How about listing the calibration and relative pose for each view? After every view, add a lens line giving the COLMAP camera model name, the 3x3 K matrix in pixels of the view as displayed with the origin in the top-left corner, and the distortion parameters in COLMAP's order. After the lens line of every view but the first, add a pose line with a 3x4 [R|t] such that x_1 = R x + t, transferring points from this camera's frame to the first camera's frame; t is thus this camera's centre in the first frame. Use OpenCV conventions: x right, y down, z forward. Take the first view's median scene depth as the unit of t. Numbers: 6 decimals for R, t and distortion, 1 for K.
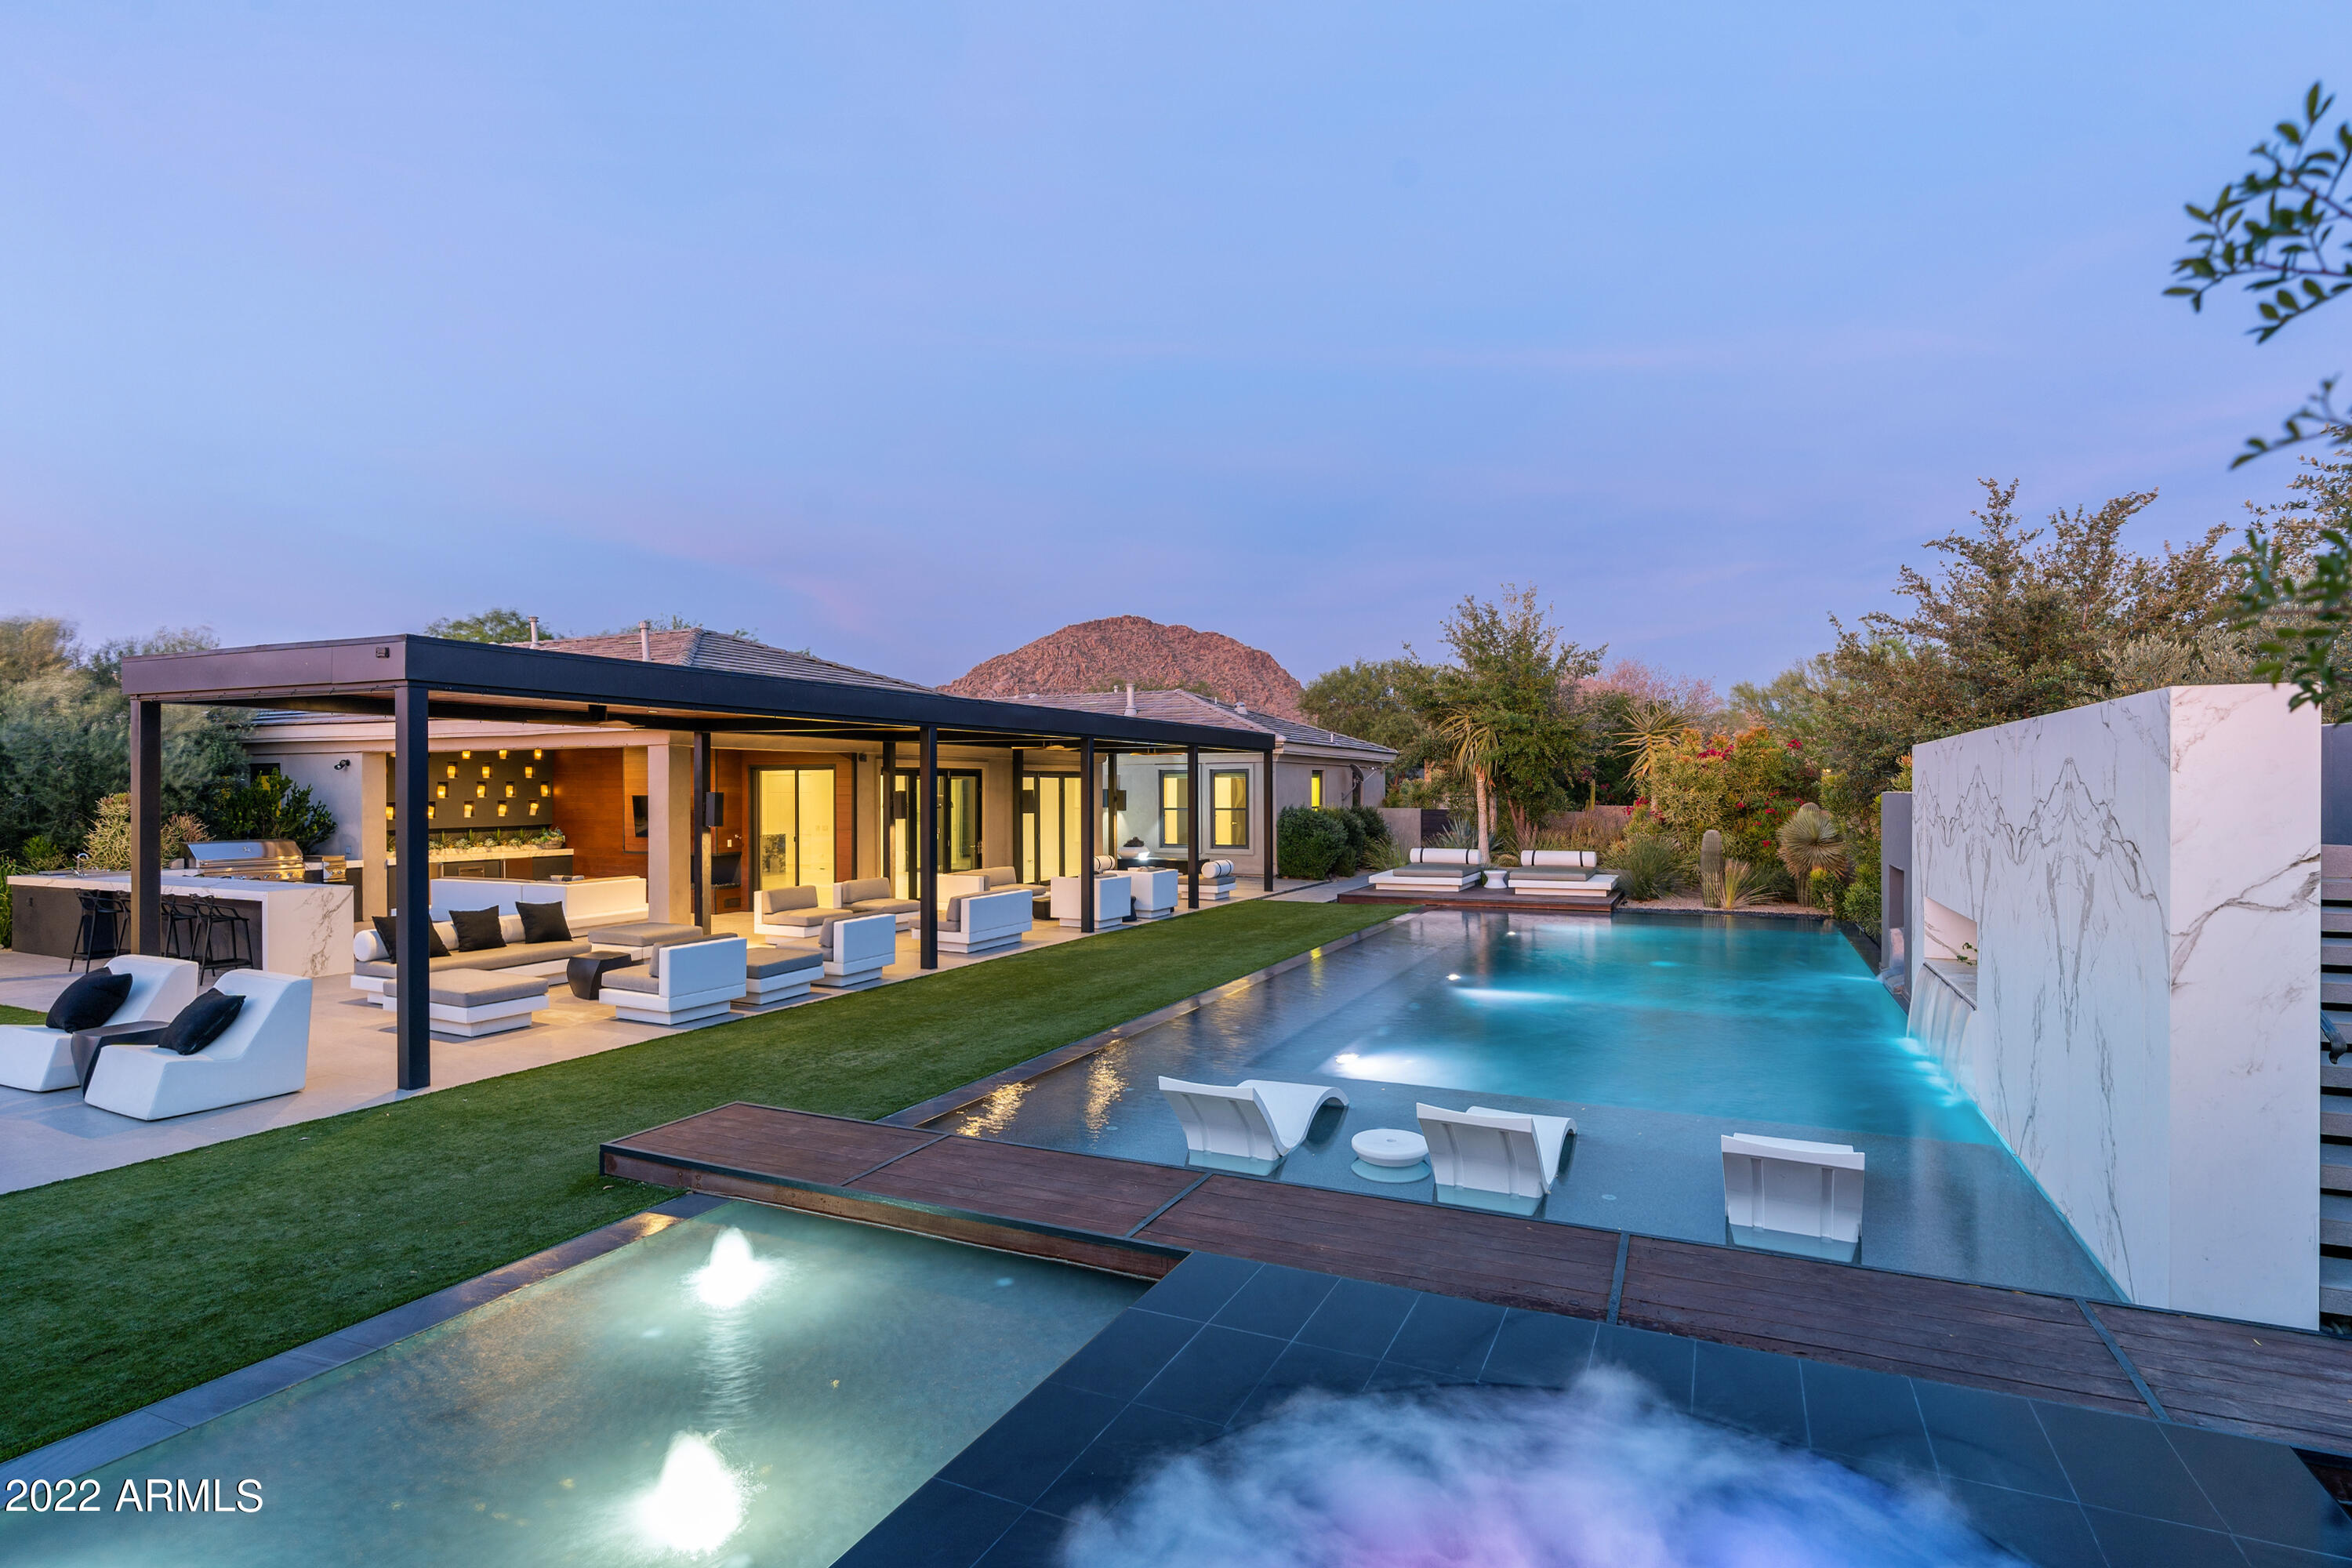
lens RADIAL K [[1179.9, 0, 1184.7], [0, 1179.9, 785.5], [0, 0, 1]] dist [-0.000852, 0.000265]
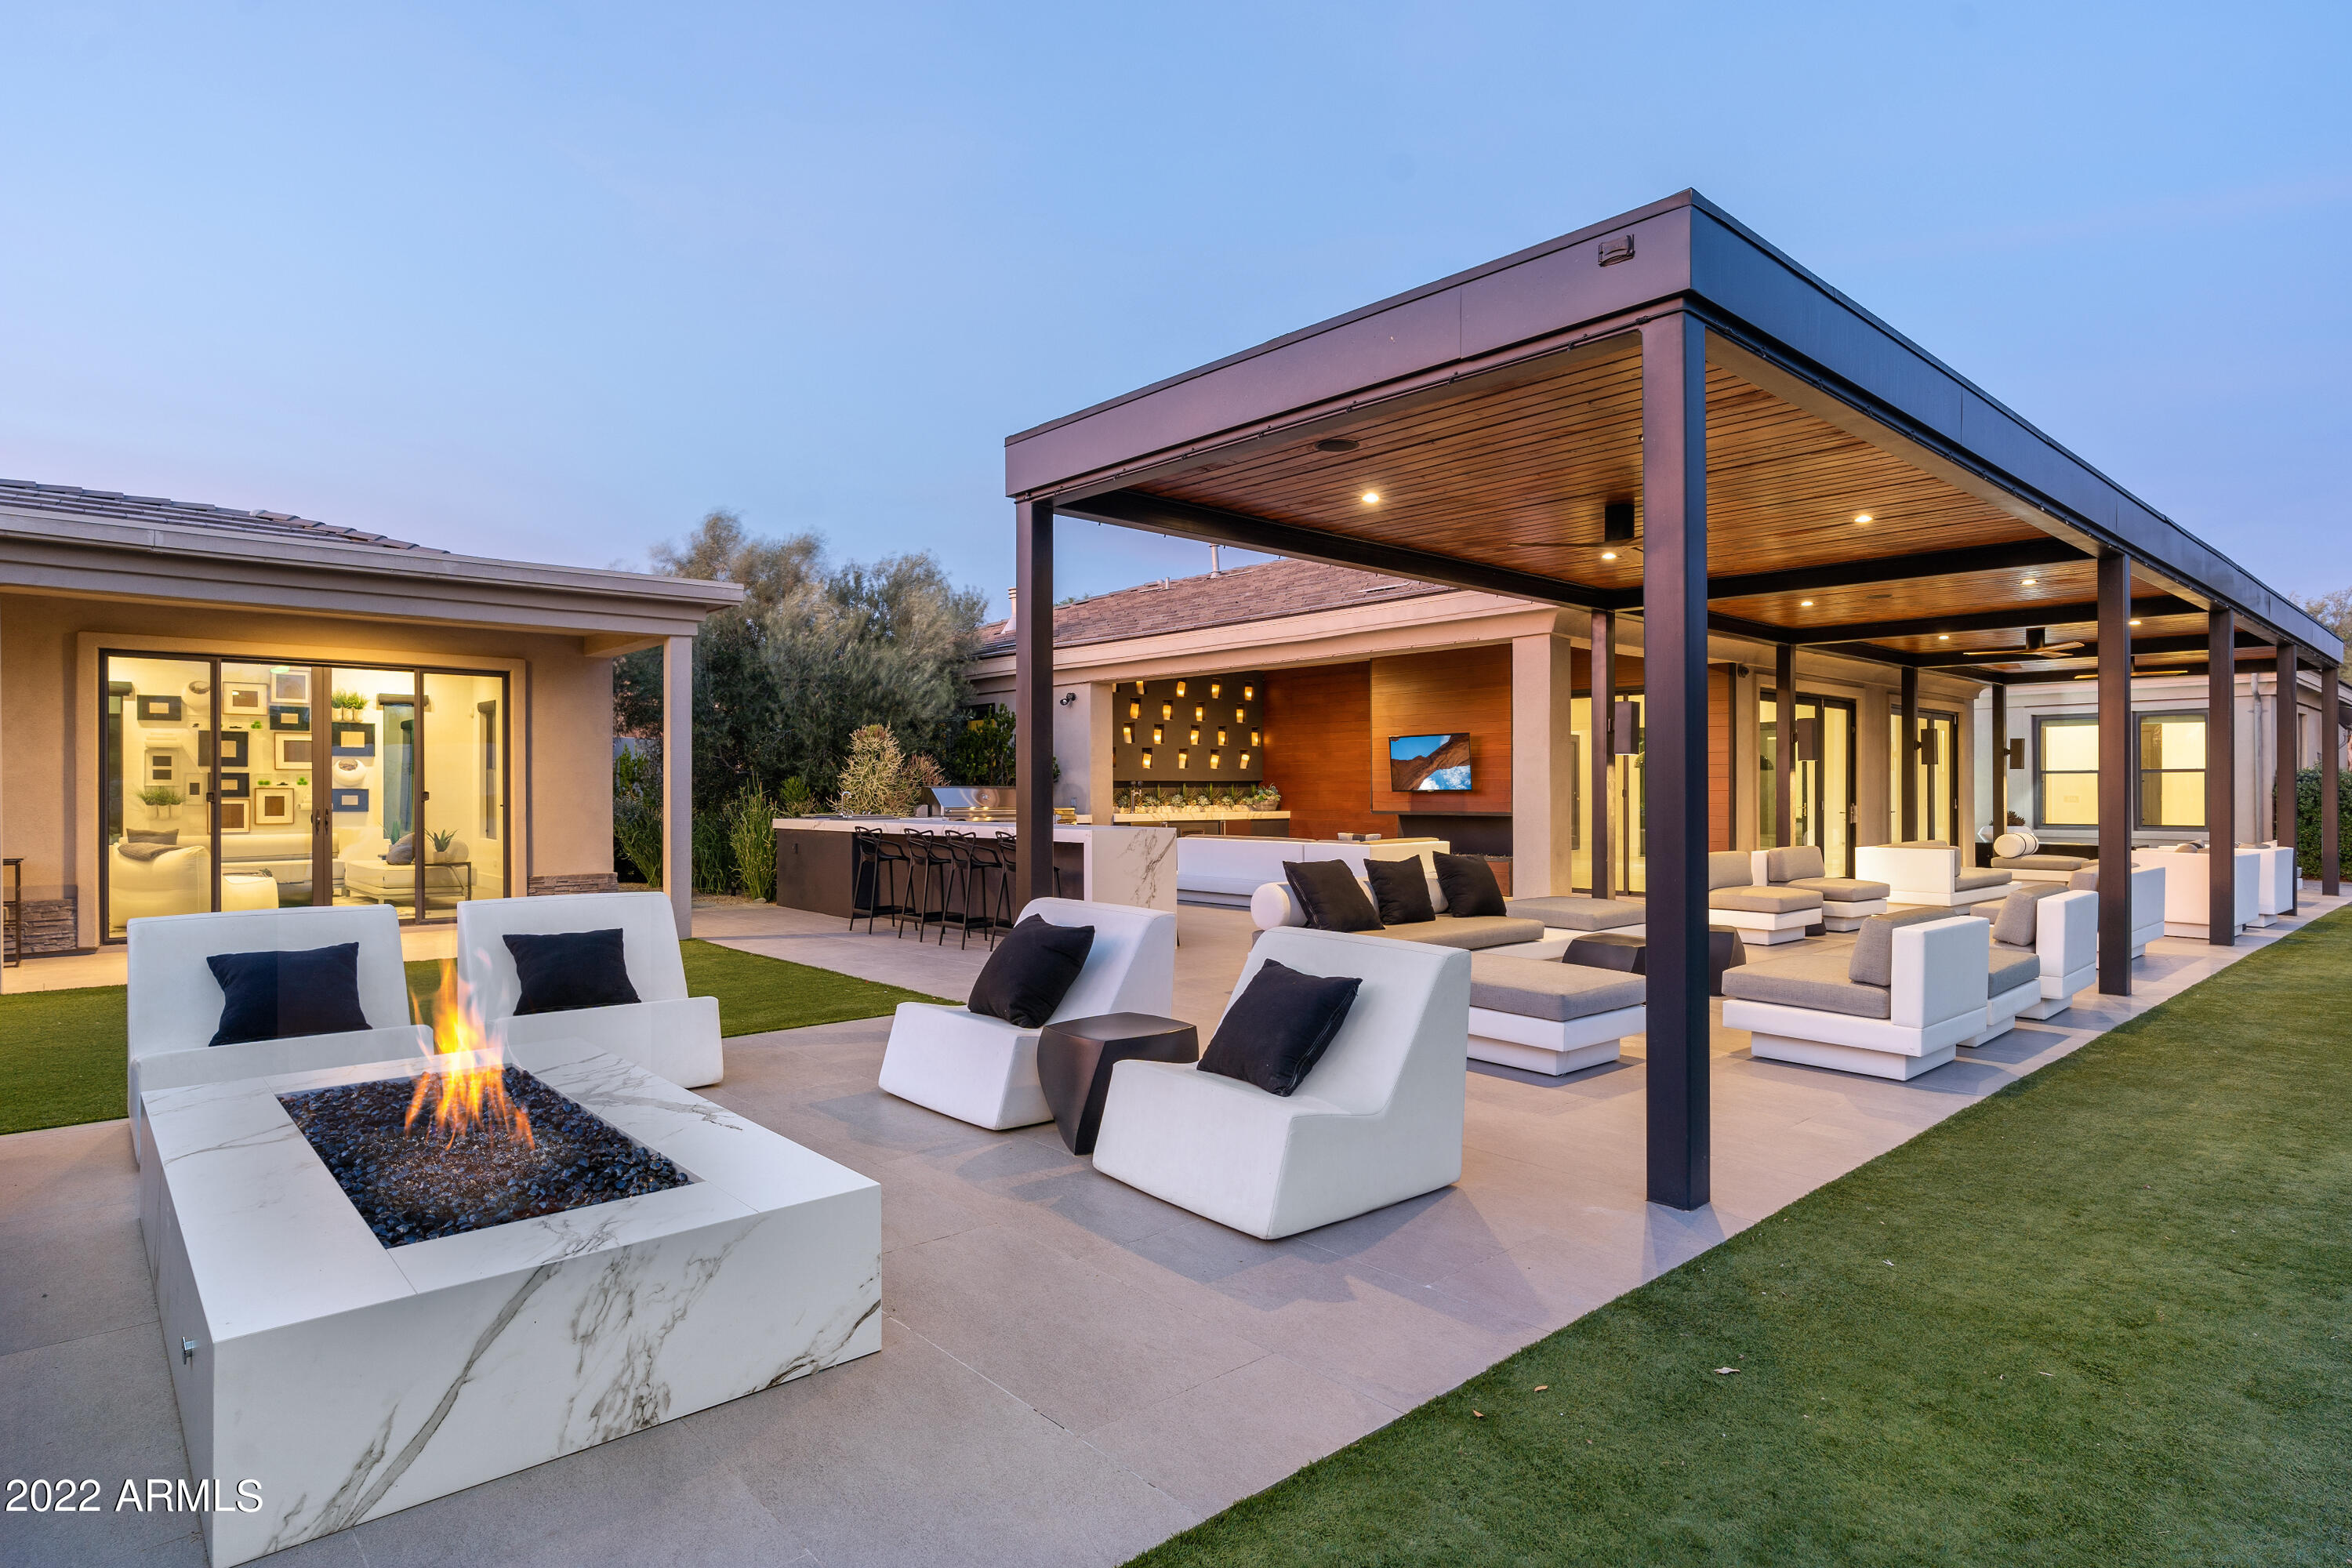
lens RADIAL K [[1247.5, 0, 1171.1], [0, 1247.5, 792.2], [0, 0, 1]] dist [-0.007408, -0.000392]
pose [[0.918207, 0.000939, -0.396100, -0.262034], [0.000130, 0.999996, 0.002672, 0.039357], [0.396101, -0.002505, 0.918203, 0.196259]]
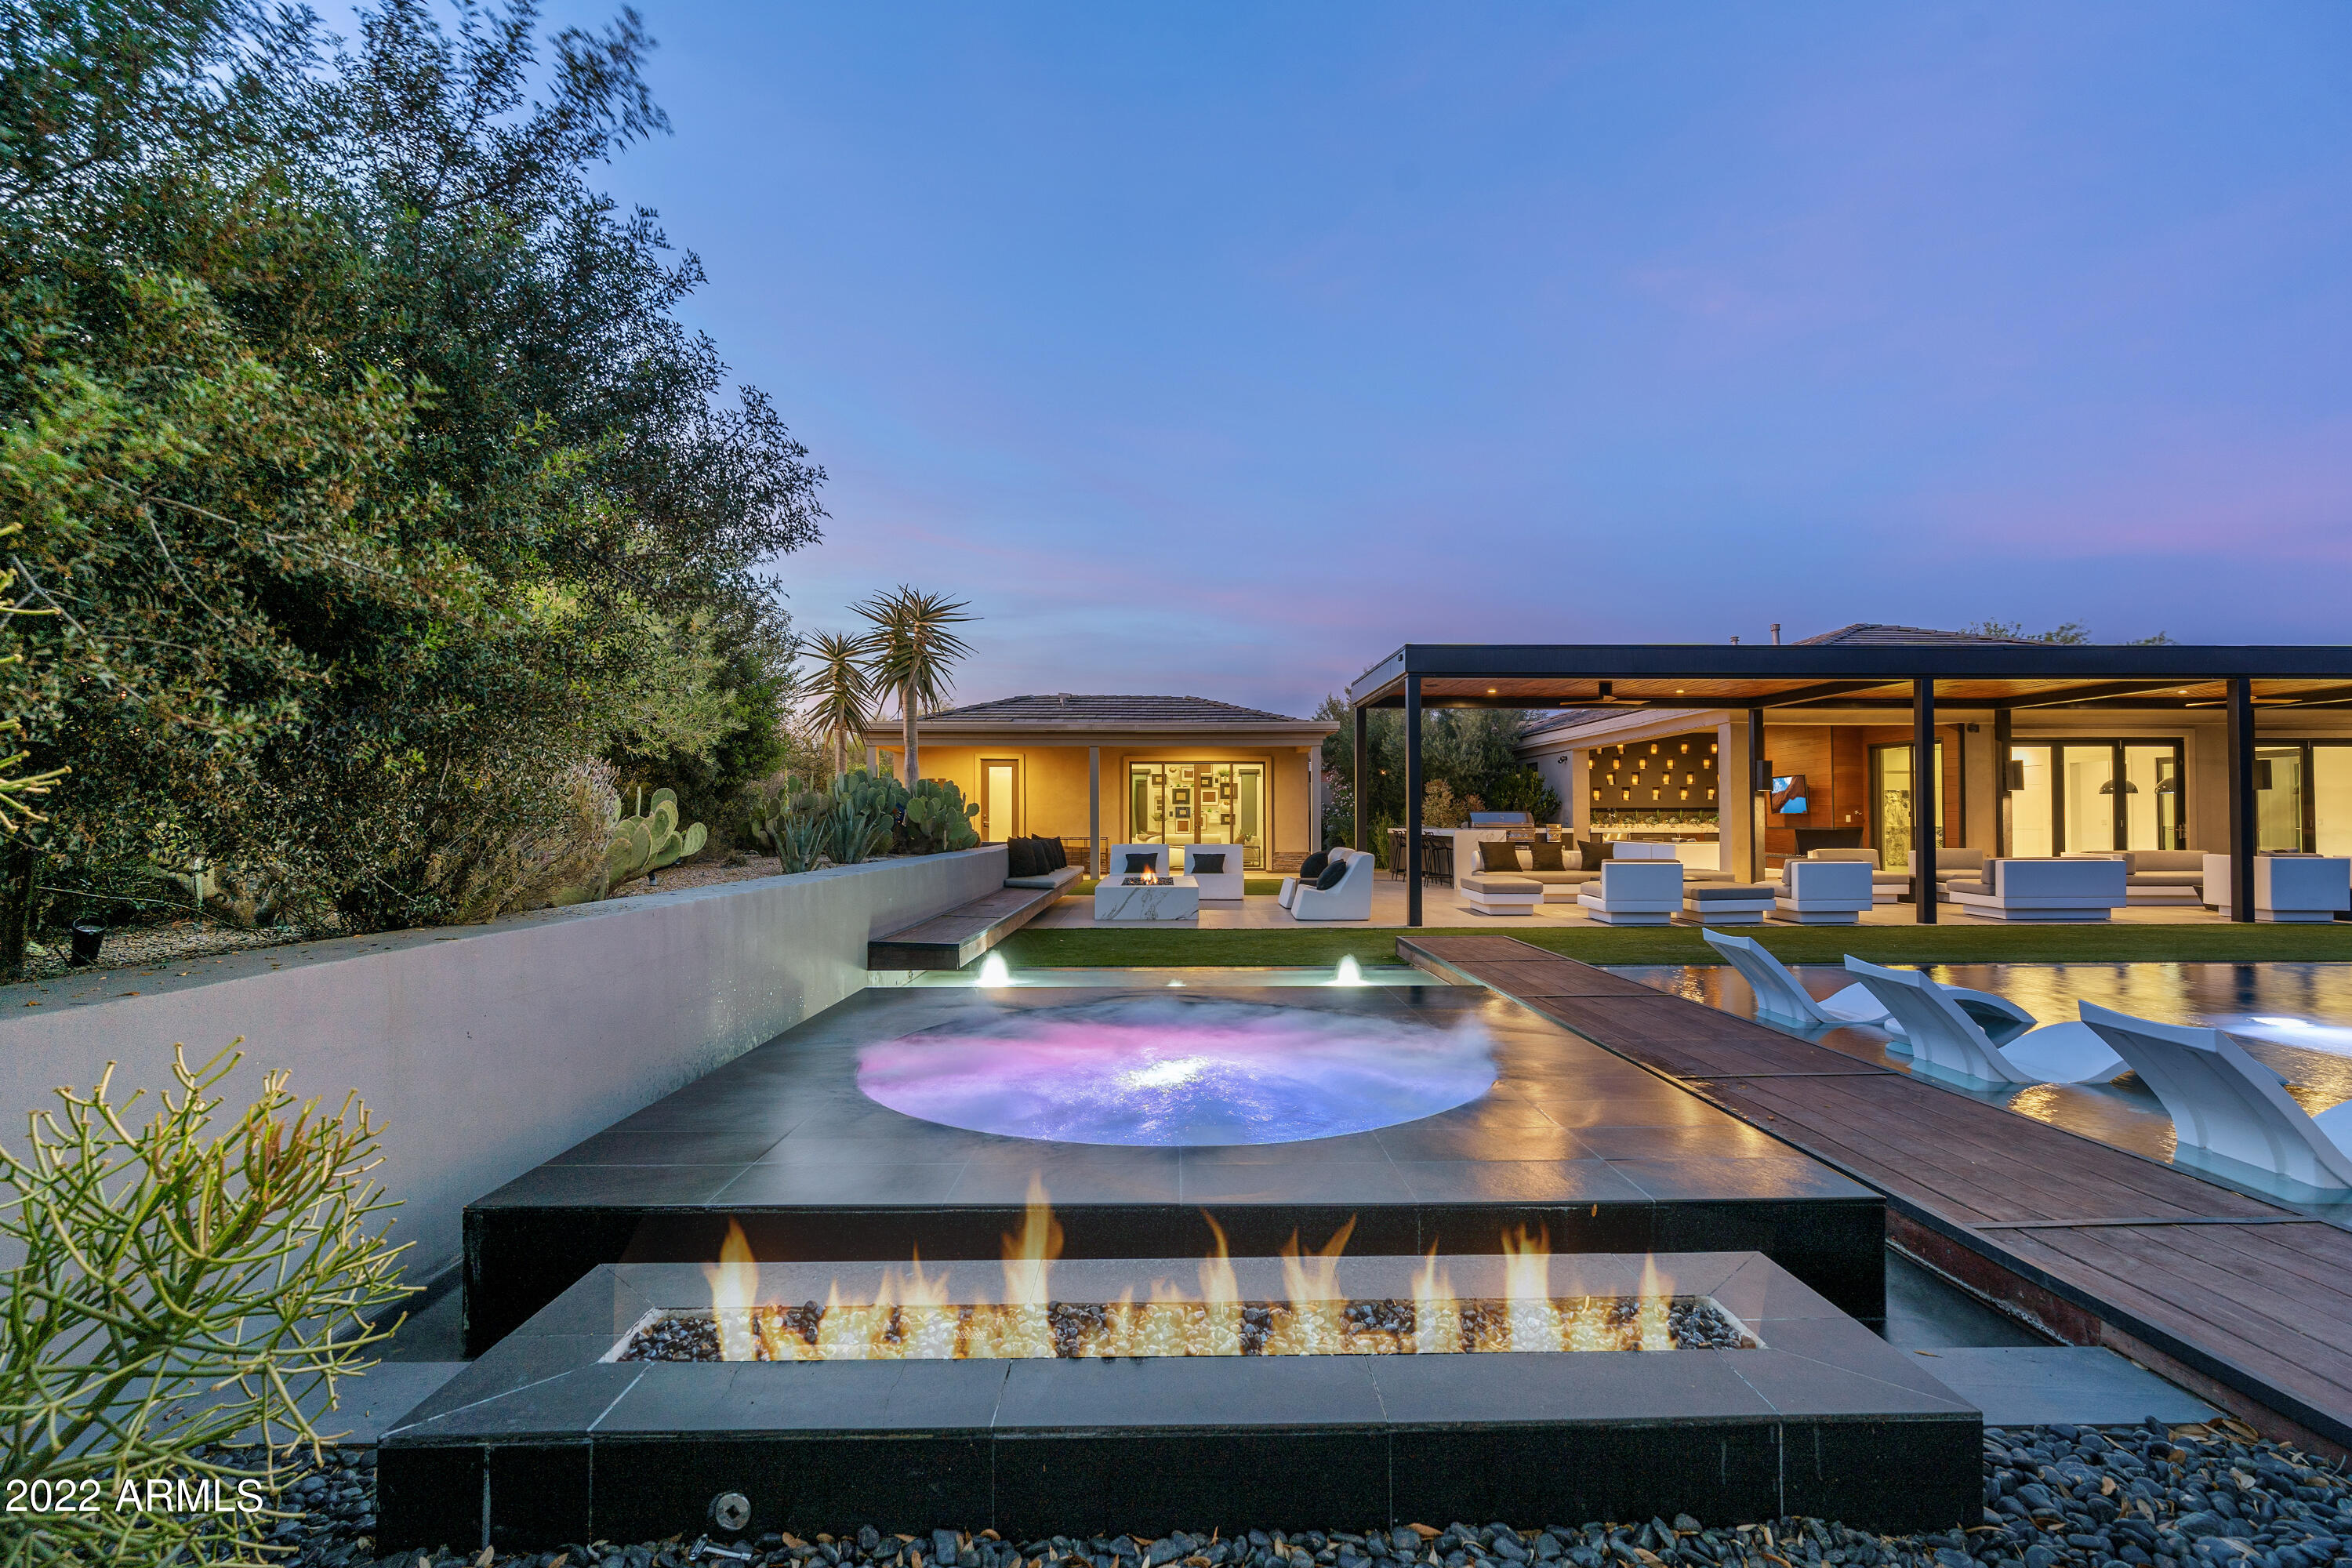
lens RADIAL K [[1093.8, 0, 1185.9], [0, 1093.8, 797.5], [0, 0, 1]] dist [-0.002455, -0.000175]
pose [[0.433868, -0.017030, -0.900816, 0.227113], [0.001410, 0.999833, -0.018223, 0.043611], [0.900976, 0.006636, 0.433819, 0.028618]]
